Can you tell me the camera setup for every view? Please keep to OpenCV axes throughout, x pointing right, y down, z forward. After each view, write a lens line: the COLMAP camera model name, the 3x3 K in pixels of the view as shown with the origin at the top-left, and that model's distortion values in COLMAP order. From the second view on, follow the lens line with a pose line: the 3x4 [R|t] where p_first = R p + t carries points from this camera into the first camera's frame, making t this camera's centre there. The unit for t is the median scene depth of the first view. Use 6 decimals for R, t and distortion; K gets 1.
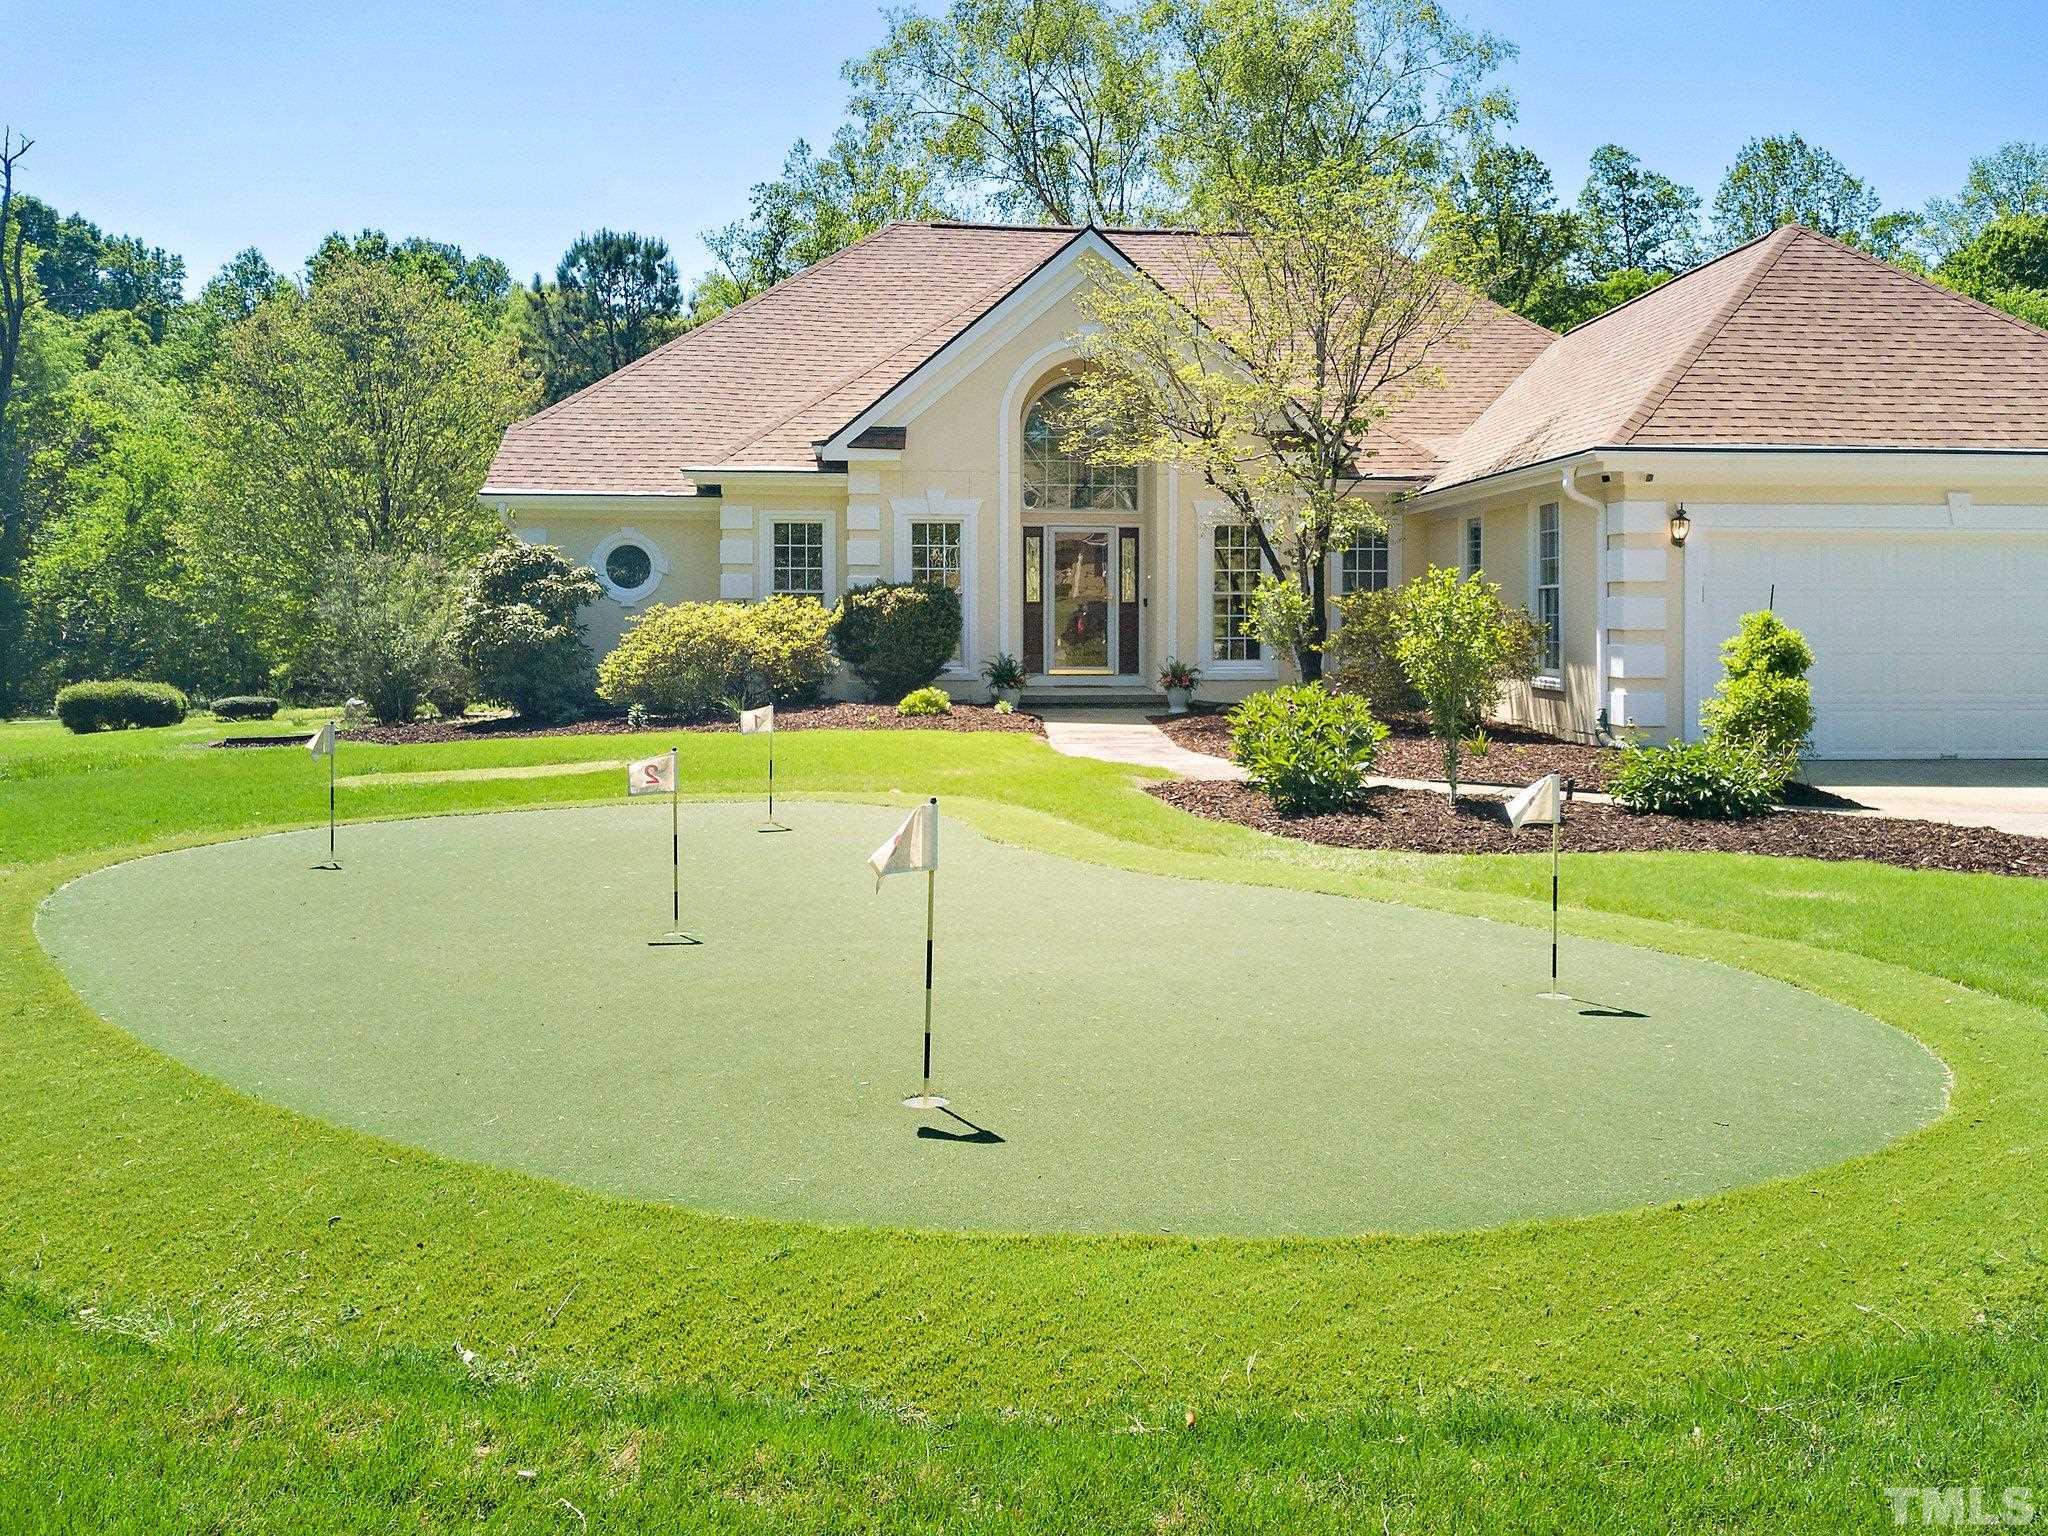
lens RADIAL K [[1600.6, 0, 1050.0], [0, 1600.6, 767.8], [0, 0, 1]] dist [0.079592, -0.064405]
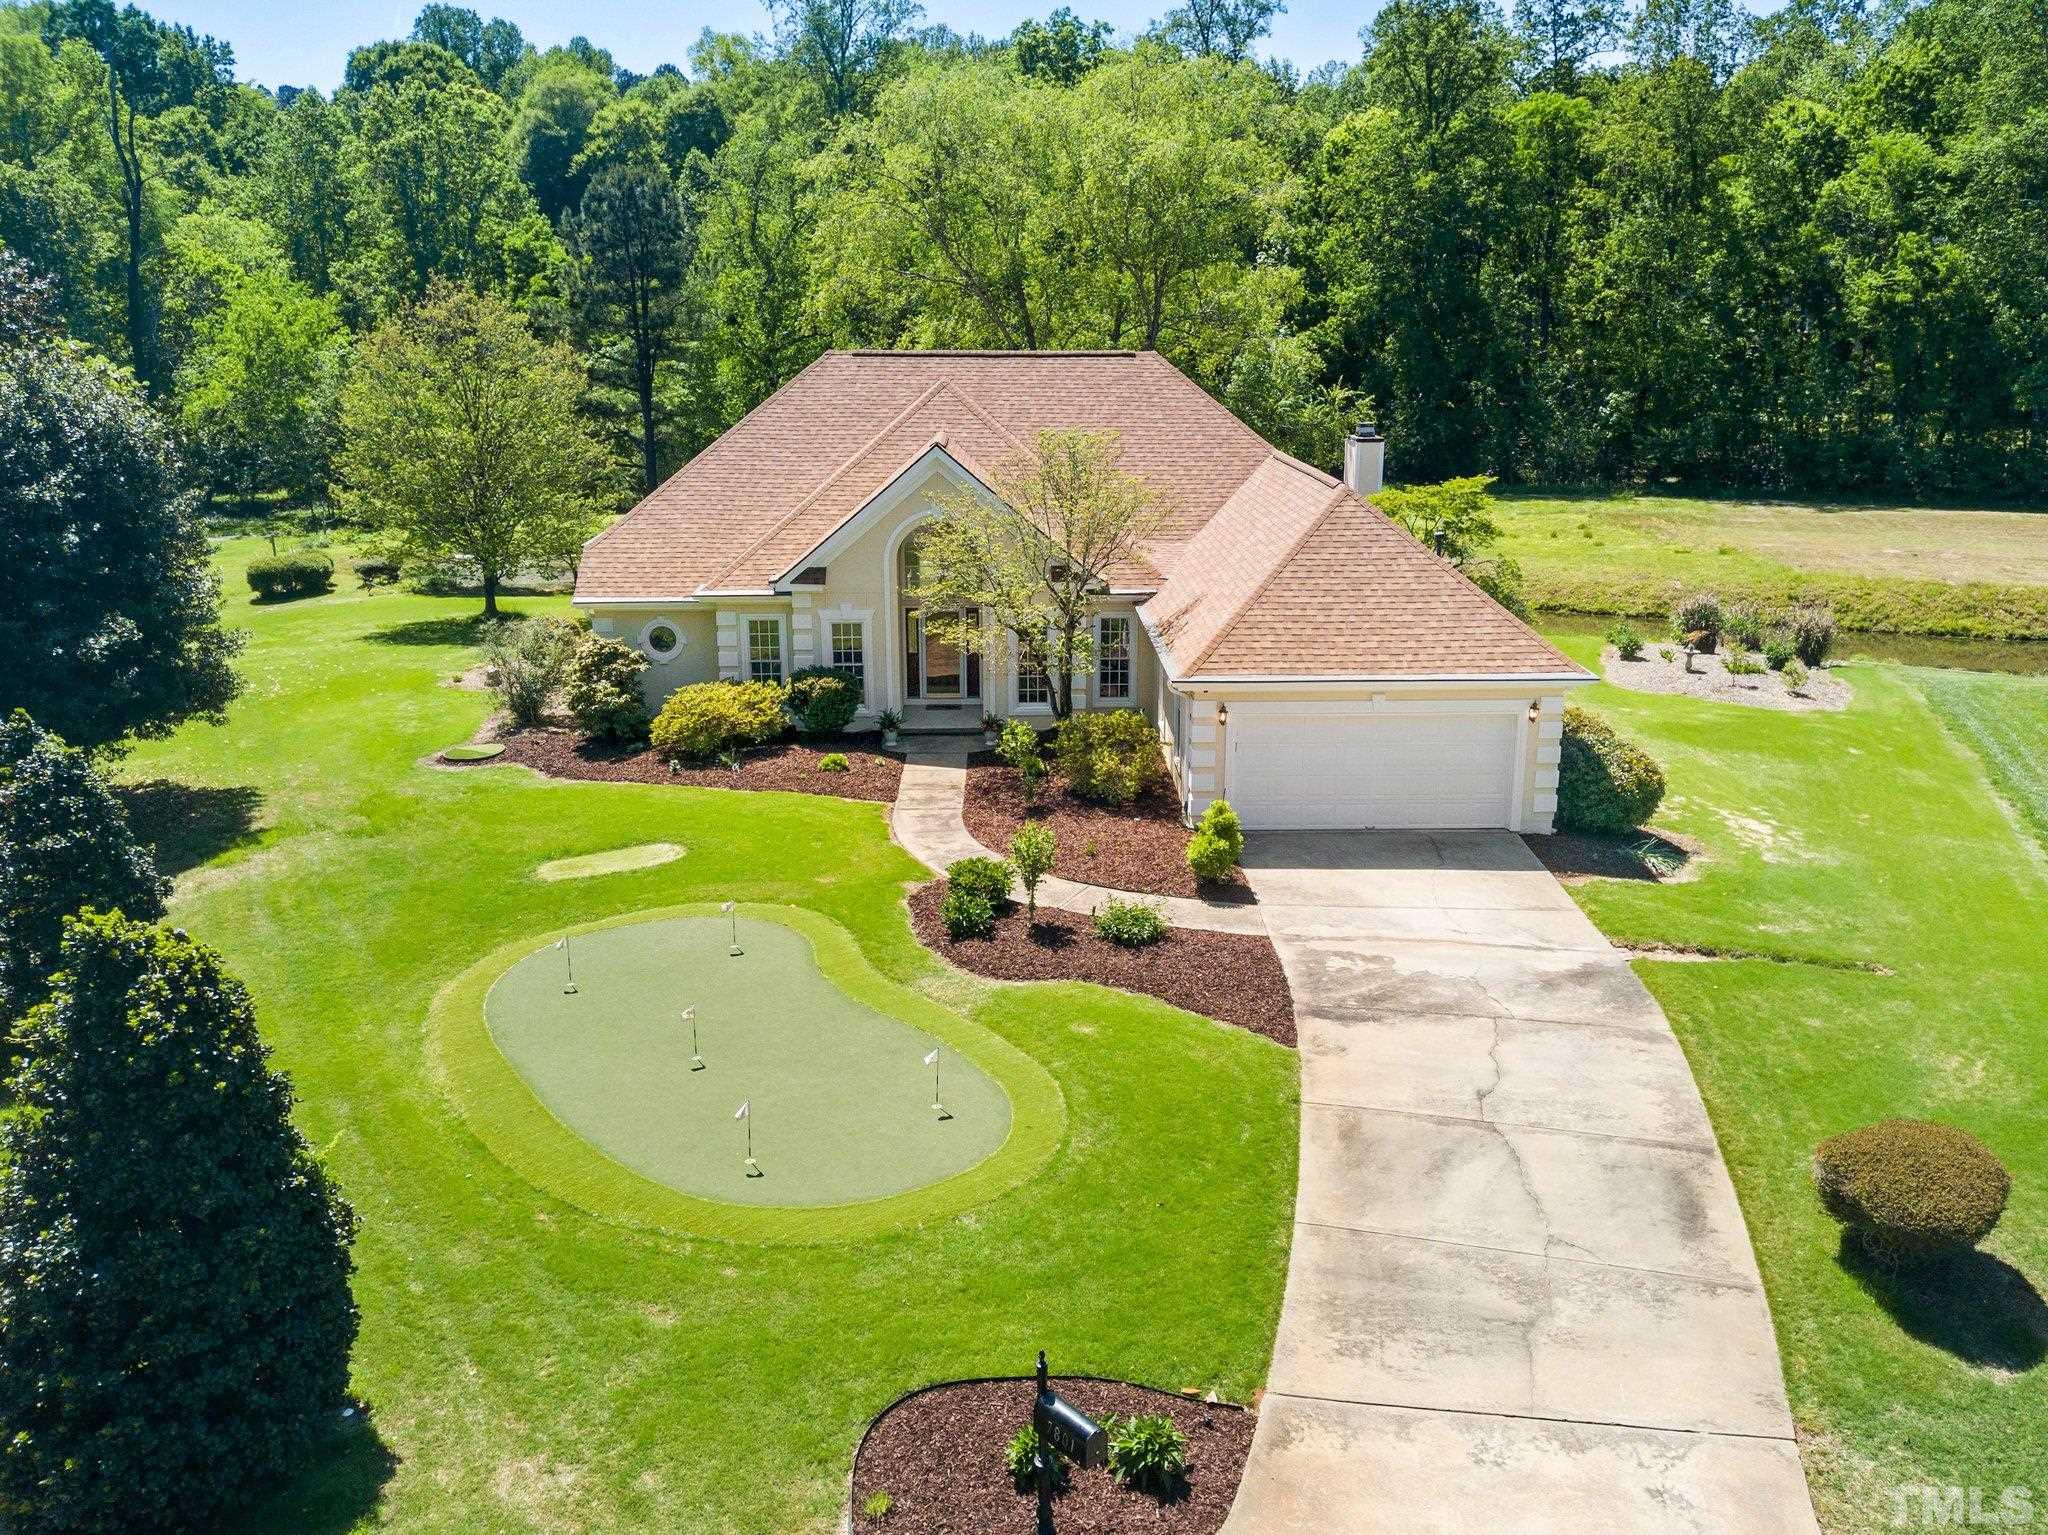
lens RADIAL K [[1924.9, 0, 1057.0], [0, 1924.9, 719.2], [0, 0, 1]] dist [0.073800, -0.019843]
pose [[0.998599, 0.018045, -0.049736, 0.245432], [-0.004782, 0.966975, 0.254827, -0.566717], [0.052692, -0.254232, 0.965707, -0.926016]]
